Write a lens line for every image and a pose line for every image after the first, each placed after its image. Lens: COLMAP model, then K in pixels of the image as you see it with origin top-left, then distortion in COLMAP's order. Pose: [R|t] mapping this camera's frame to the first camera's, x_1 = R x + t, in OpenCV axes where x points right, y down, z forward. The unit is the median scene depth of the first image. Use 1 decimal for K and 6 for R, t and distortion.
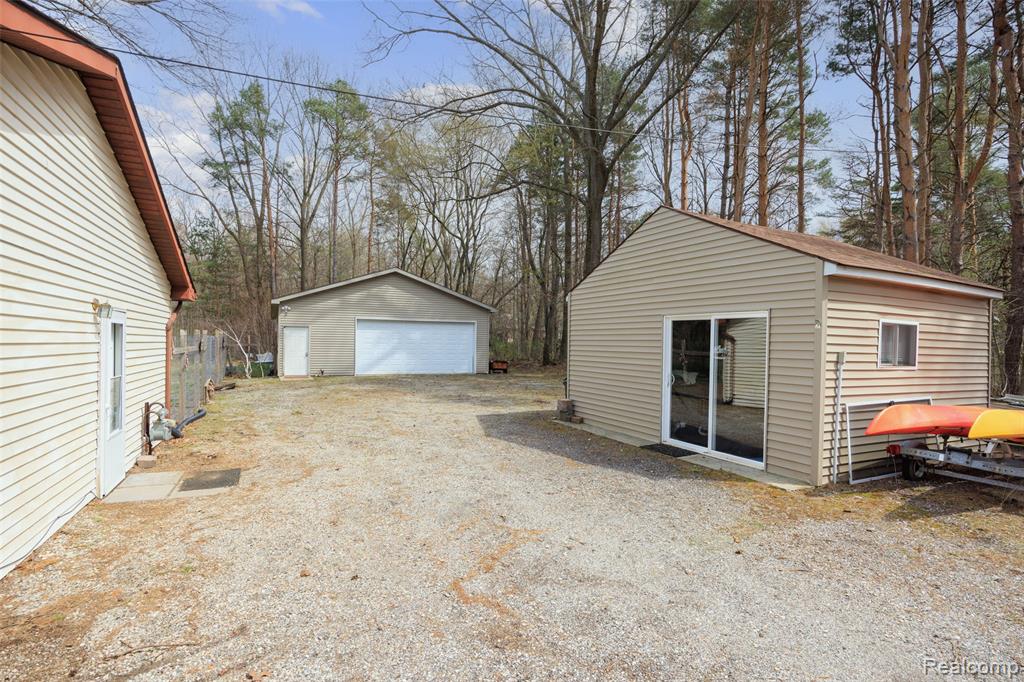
lens RADIAL K [[505.4, 0, 515.9], [0, 505.4, 344.1], [0, 0, 1]] dist [-0.029119, -0.000560]
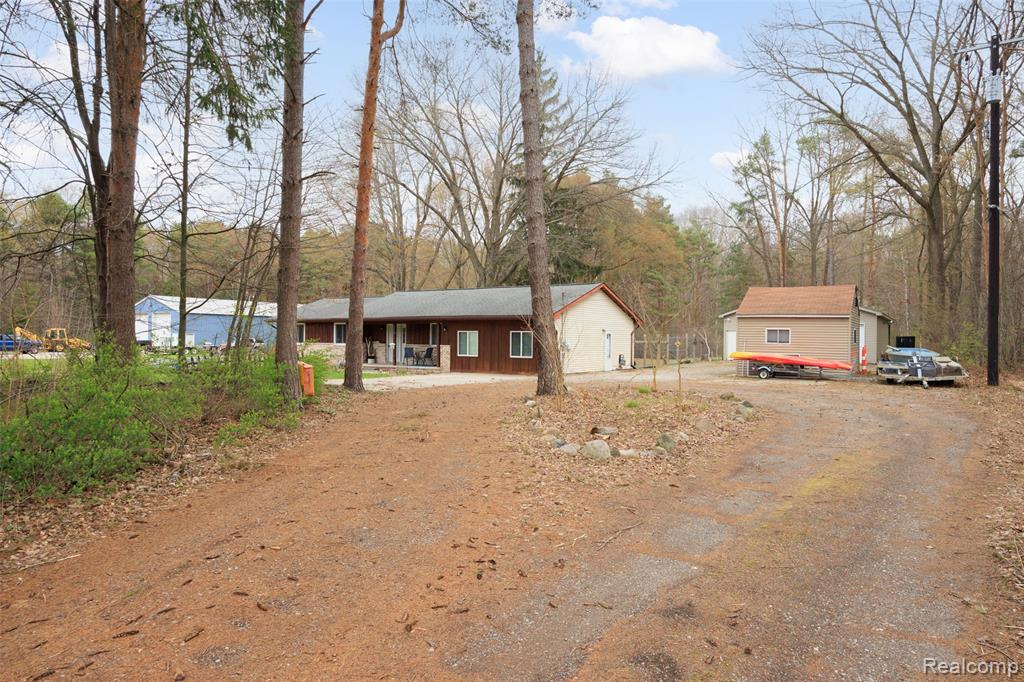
lens RADIAL K [[702.0, 0, 504.0], [0, 702.0, 308.9], [0, 0, 1]] dist [0.000010, -0.000406]
pose [[0.522957, -0.046313, -0.851100, 1.077906], [-0.001630, 0.998467, -0.055333, 0.022573], [0.852357, 0.030324, 0.522080, -0.818672]]
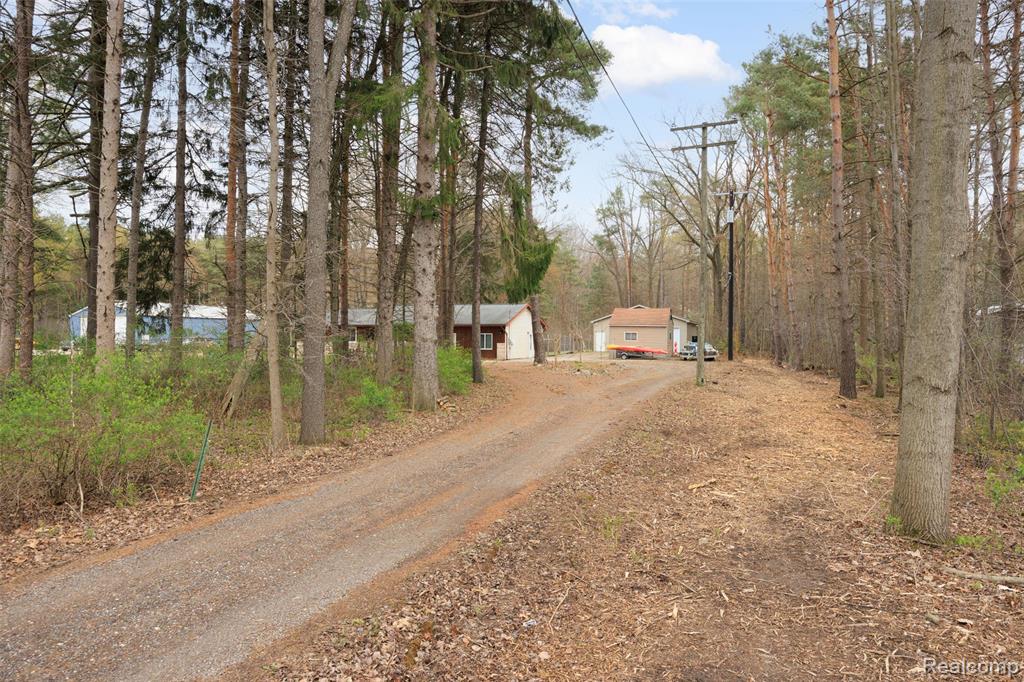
lens RADIAL K [[702.0, 0, 513.5], [0, 702.0, 341.4], [0, 0, 1]] dist [0.000010, -0.000406]
pose [[0.699164, -0.005975, -0.714936, 1.659894], [0.004605, 0.999982, -0.003853, 0.024866], [0.714947, -0.000599, 0.699179, -1.659607]]
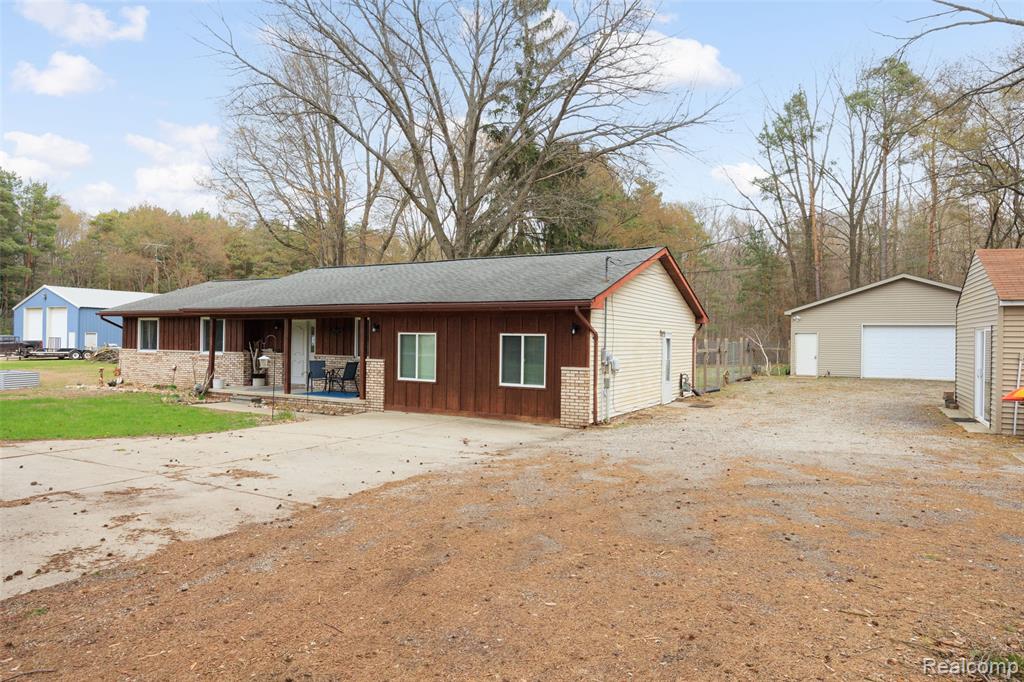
lens RADIAL K [[641.5, 0, 509.2], [0, 641.5, 342.3], [0, 0, 1]] dist [-0.003349, 0.000082]
pose [[0.569836, -0.002648, -0.821754, 0.378771], [-0.005817, 0.999957, -0.007256, 0.001535], [0.821738, 0.008915, 0.569796, -0.407660]]
